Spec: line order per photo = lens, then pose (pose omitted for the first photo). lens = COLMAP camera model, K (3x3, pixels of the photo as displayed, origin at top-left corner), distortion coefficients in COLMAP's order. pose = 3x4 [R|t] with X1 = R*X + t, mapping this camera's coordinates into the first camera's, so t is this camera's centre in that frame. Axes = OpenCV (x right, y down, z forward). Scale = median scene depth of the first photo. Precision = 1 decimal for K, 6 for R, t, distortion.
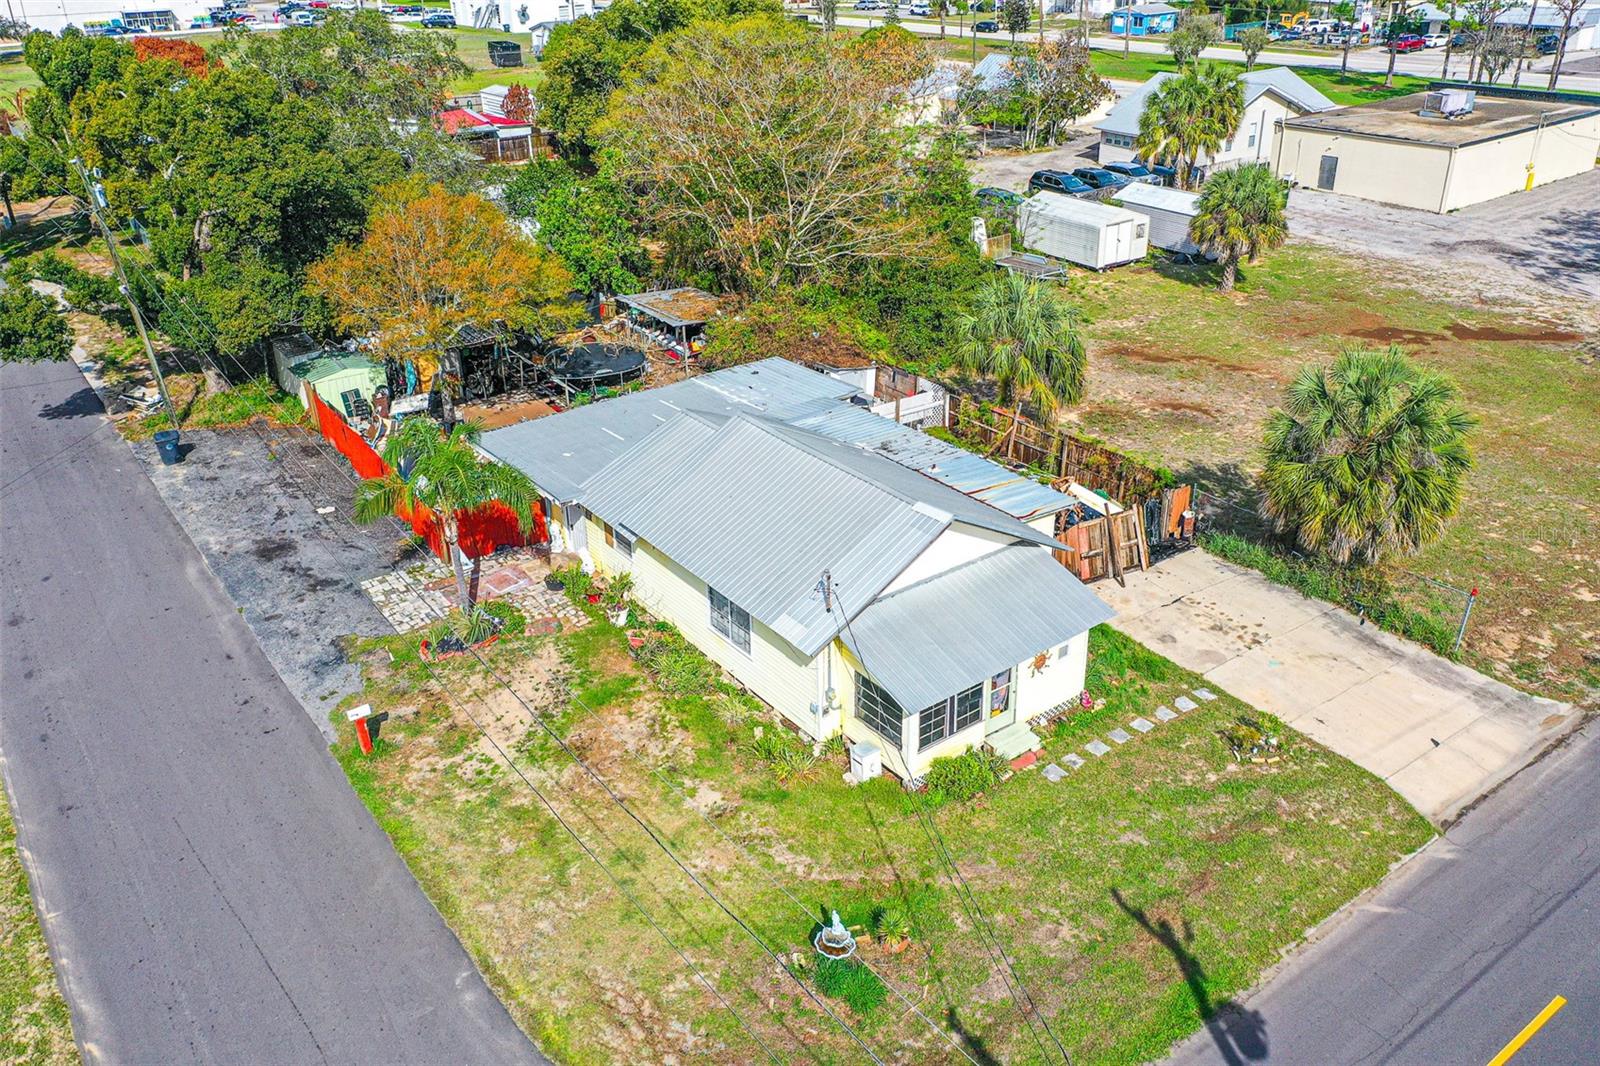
lens RADIAL K [[1233.6, 0, 798.4], [0, 1233.6, 532.8], [0, 0, 1]] dist [0.009169, -0.004504]
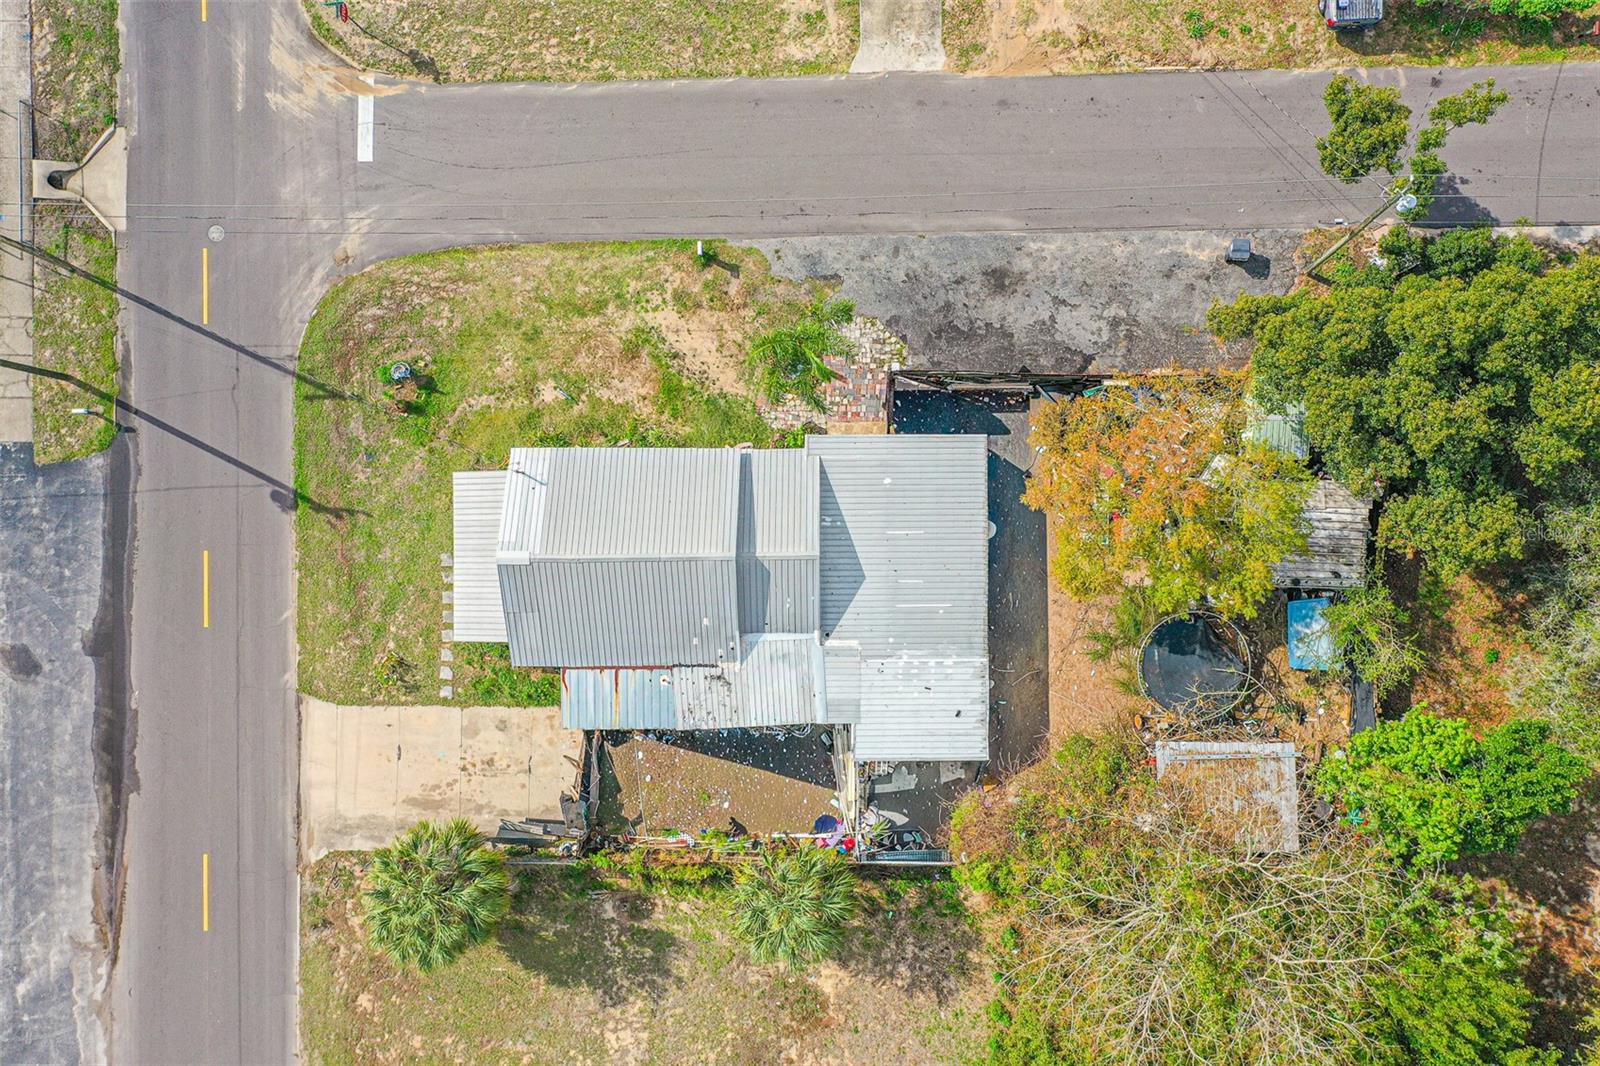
lens RADIAL K [[1233.6, 0, 800.2], [0, 1233.6, 532.9], [0, 0, 1]] dist [0.009169, -0.004504]
pose [[-0.589080, 0.807279, 0.035854, -0.174795], [-0.342109, -0.289347, 0.894002, -1.448753], [0.732084, 0.514372, 0.446626, 0.523347]]
